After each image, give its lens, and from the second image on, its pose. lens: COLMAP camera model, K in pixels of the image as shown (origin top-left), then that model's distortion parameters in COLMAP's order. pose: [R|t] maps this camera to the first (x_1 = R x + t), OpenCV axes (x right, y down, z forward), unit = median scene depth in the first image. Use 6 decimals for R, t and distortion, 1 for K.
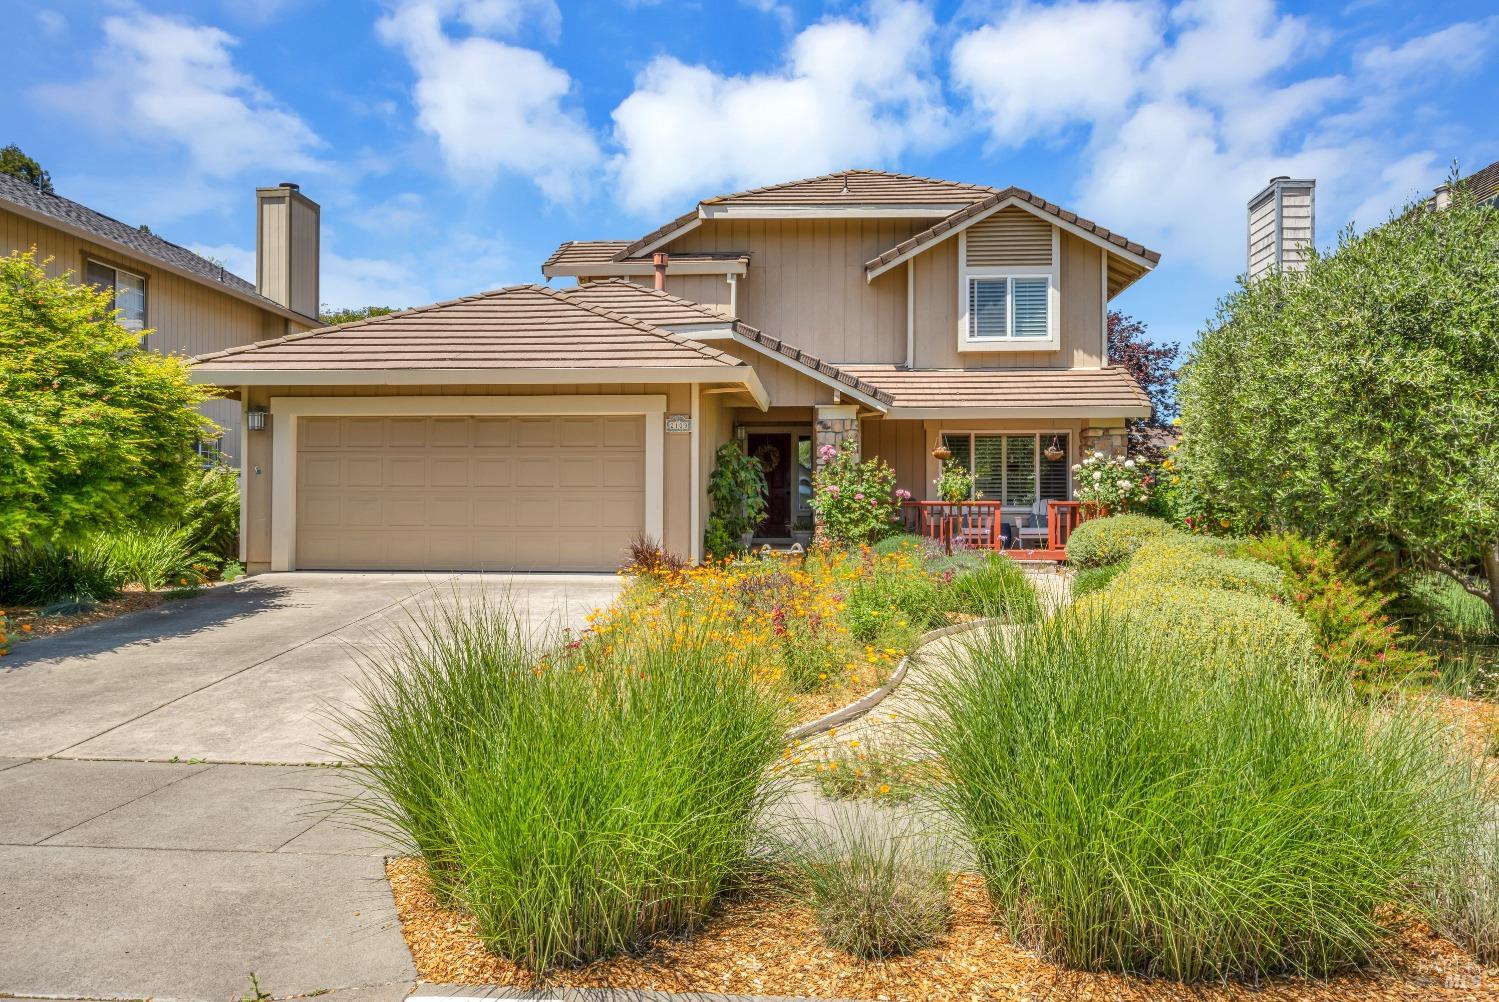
lens RADIAL K [[1132.8, 0, 744.6], [0, 1132.8, 509.4], [0, 0, 1]] dist [-0.000304, 0.002404]
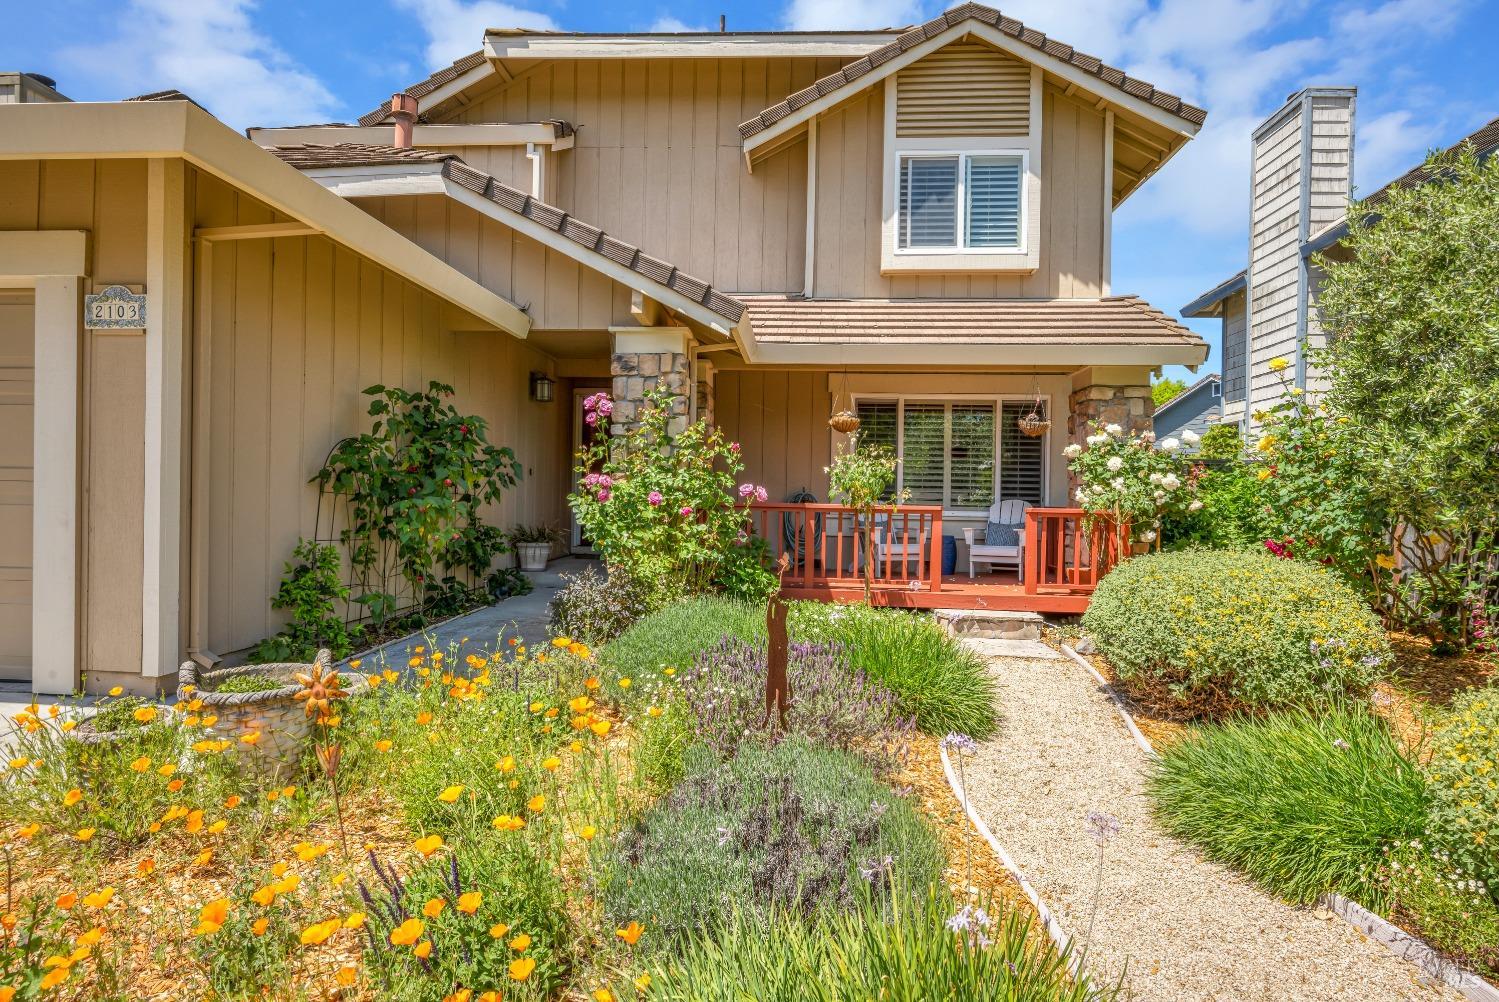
lens RADIAL K [[784.3, 0, 759.4], [0, 784.3, 503.6], [0, 0, 1]] dist [-0.001054, -0.001611]
pose [[0.999862, 0.016564, 0.001174, 0.126479], [-0.016583, 0.999698, 0.018139, -0.013429], [-0.000874, -0.018156, 0.999835, 0.575158]]
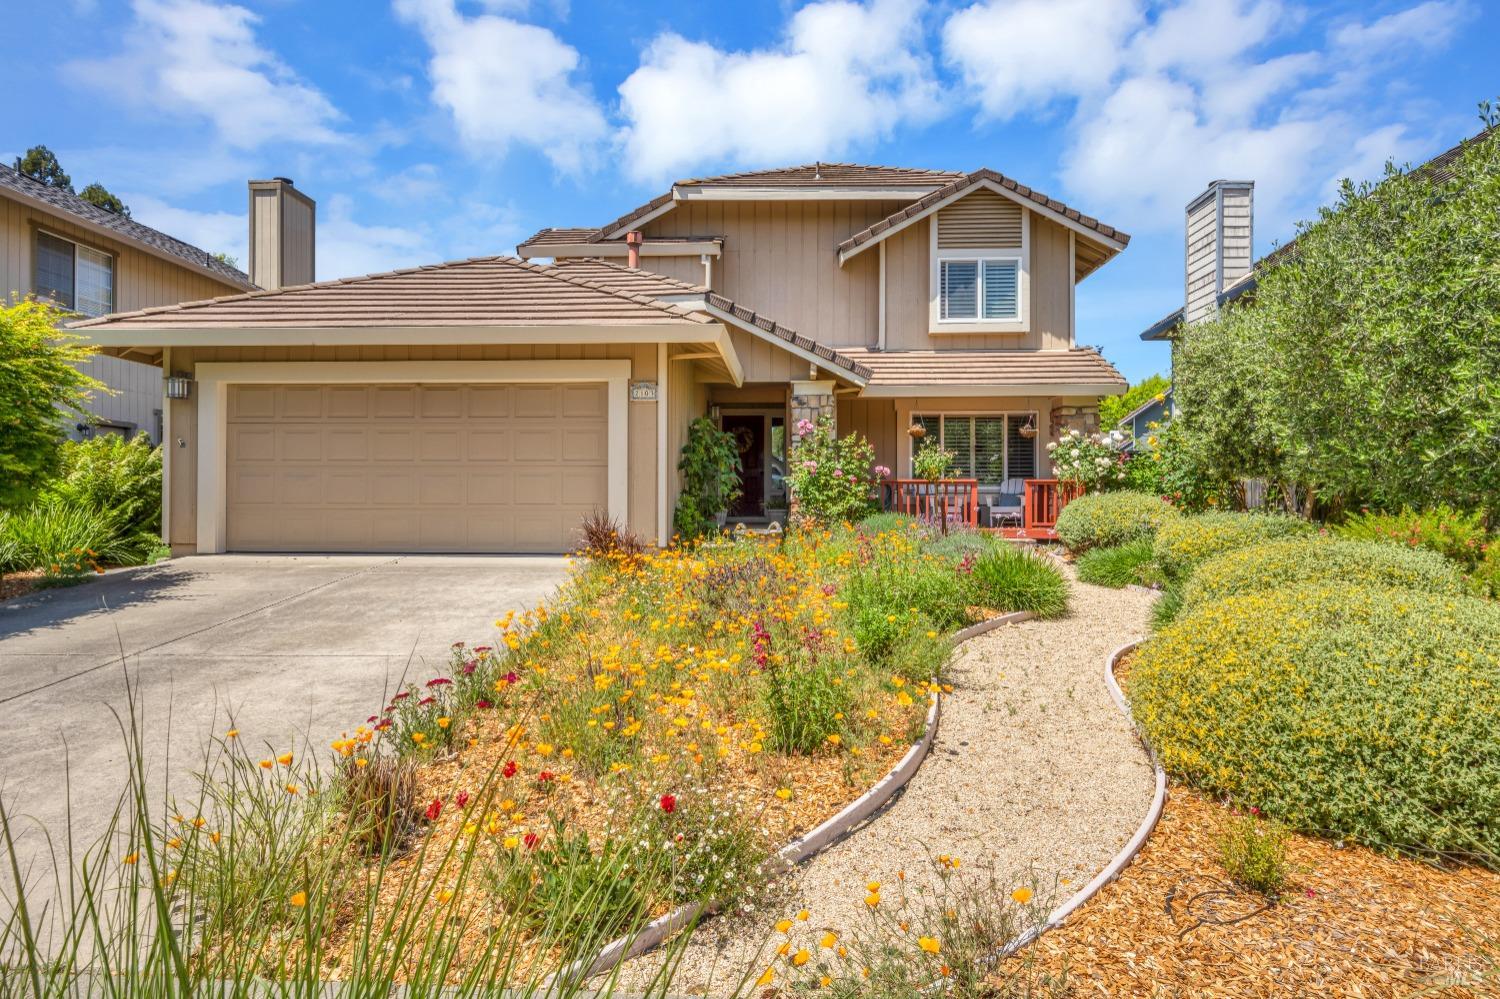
lens RADIAL K [[875.3, 0, 745.9], [0, 875.3, 501.5], [0, 0, 1]] dist [0.000232, -0.002680]
pose [[0.999675, -0.000954, 0.025481, 0.004261], [0.000797, 0.999981, 0.006174, 0.006990], [-0.025486, -0.006152, 0.999656, 0.230070]]
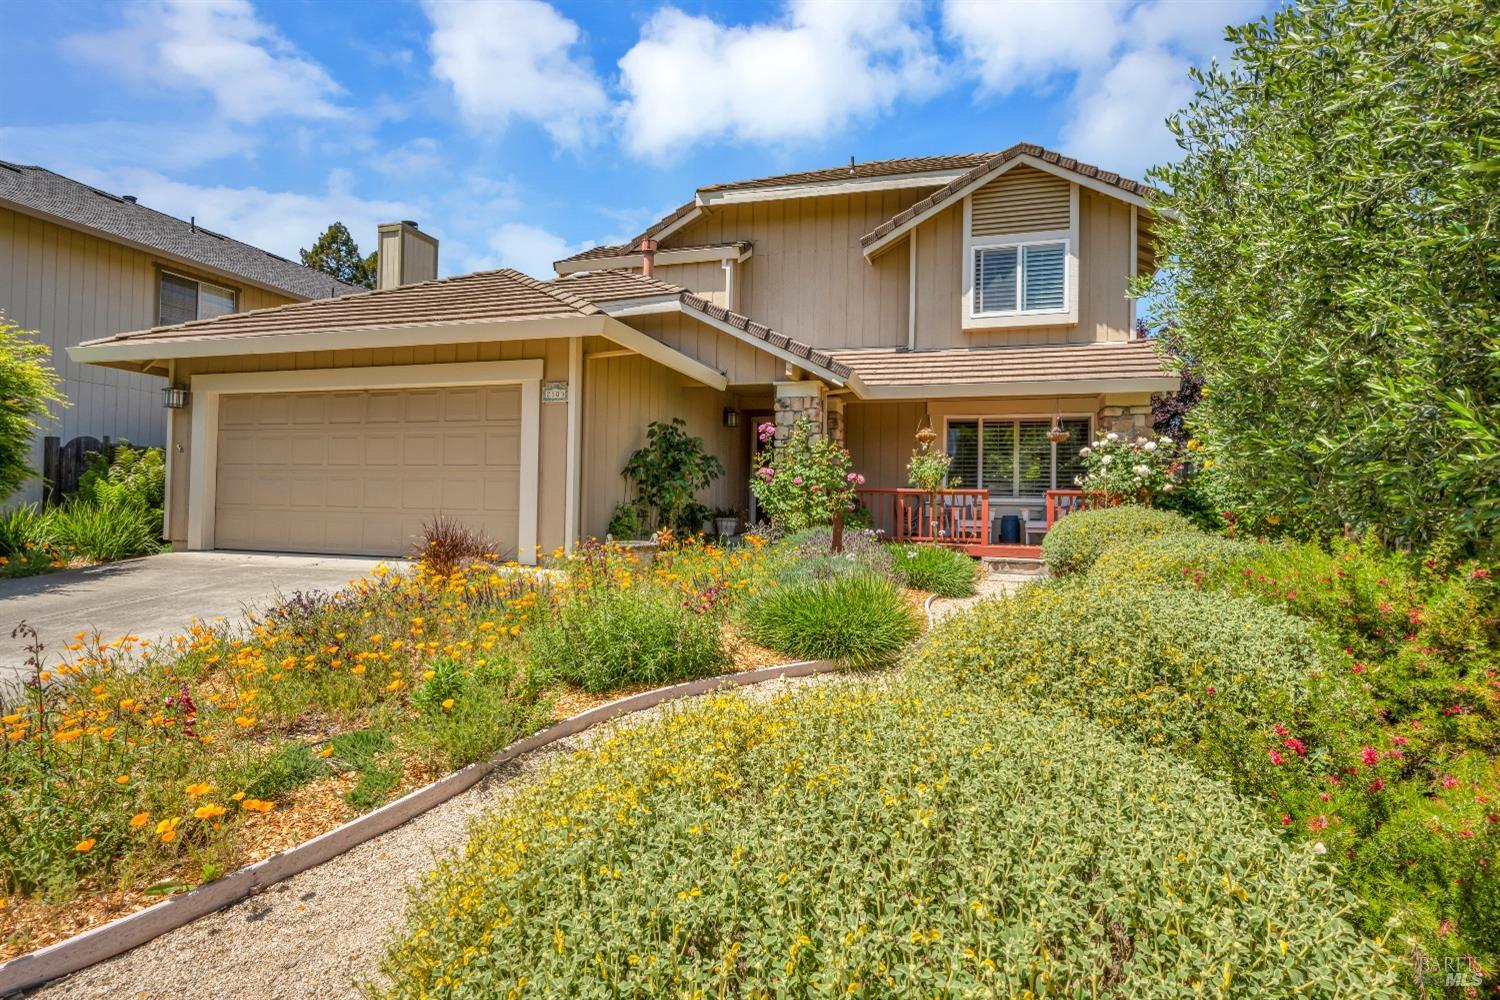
lens RADIAL K [[784.9, 0, 750.4], [0, 784.9, 500.7], [0, 0, 1]] dist [-0.001054, -0.001611]
pose [[0.974144, 0.012815, -0.225565, 0.175023], [-0.014149, 0.999891, -0.004298, 0.006157], [0.225485, 0.007378, 0.974219, 0.353623]]
